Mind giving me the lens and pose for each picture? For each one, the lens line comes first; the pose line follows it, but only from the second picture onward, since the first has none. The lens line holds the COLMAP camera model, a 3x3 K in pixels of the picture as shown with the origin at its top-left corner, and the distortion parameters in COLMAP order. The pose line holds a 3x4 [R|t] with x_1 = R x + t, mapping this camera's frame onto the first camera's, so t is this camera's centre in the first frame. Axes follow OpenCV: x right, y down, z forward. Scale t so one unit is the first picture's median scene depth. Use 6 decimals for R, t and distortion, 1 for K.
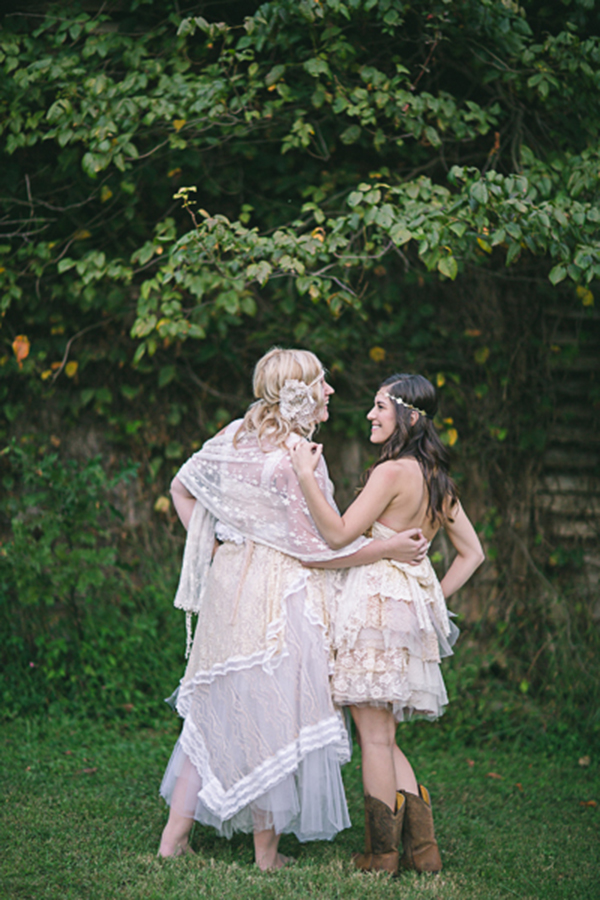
lens RADIAL K [[2220.5, 0, 317.4], [0, 2220.5, 452.0], [0, 0, 1]] dist [-0.109437, -0.496310]
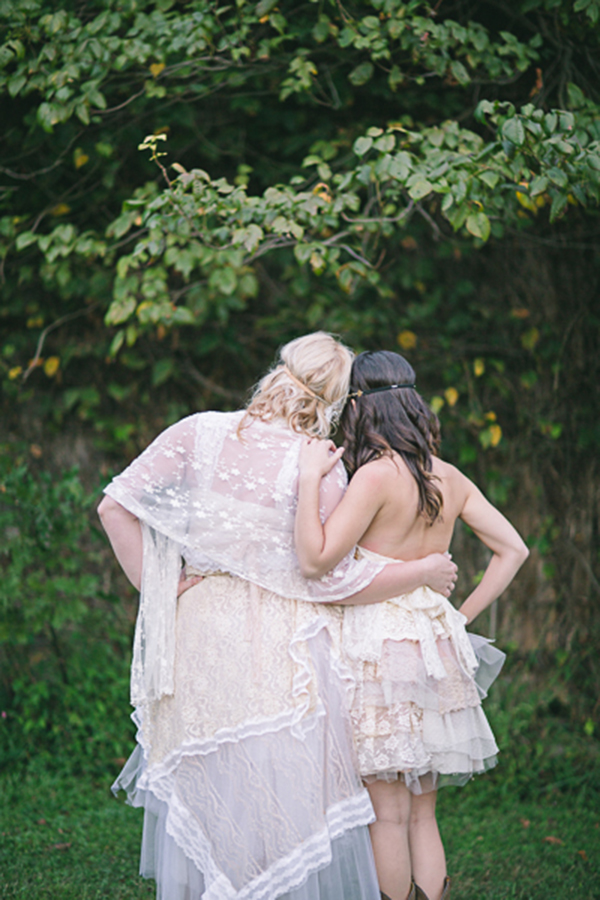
lens RADIAL K [[2205.4, 0, 300.0], [0, 2205.4, 450.0], [0, 0, 1]] dist [-0.104110, -0.503851]
pose [[0.998826, -0.022435, -0.042932, 0.023837], [0.022258, 0.999742, -0.004590, 0.001106], [0.043024, 0.003629, 0.999067, 0.172625]]
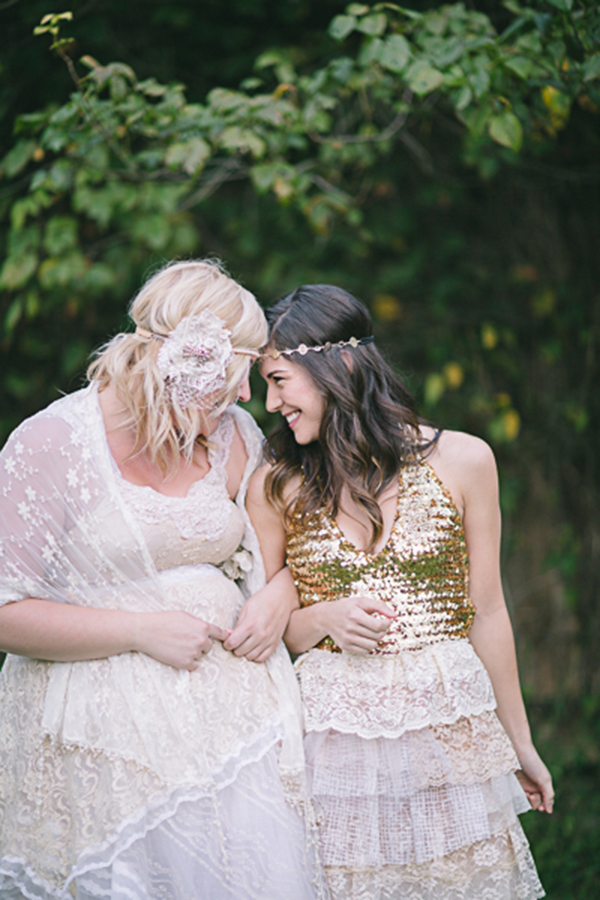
lens RADIAL K [[2205.4, 0, 300.0], [0, 2205.4, 450.0], [0, 0, 1]] dist [-0.104110, -0.503851]
pose [[0.998665, -0.051514, -0.003897, 0.001706], [0.051467, 0.998611, -0.011309, 0.004970], [0.004474, 0.011094, 0.999928, 0.376418]]
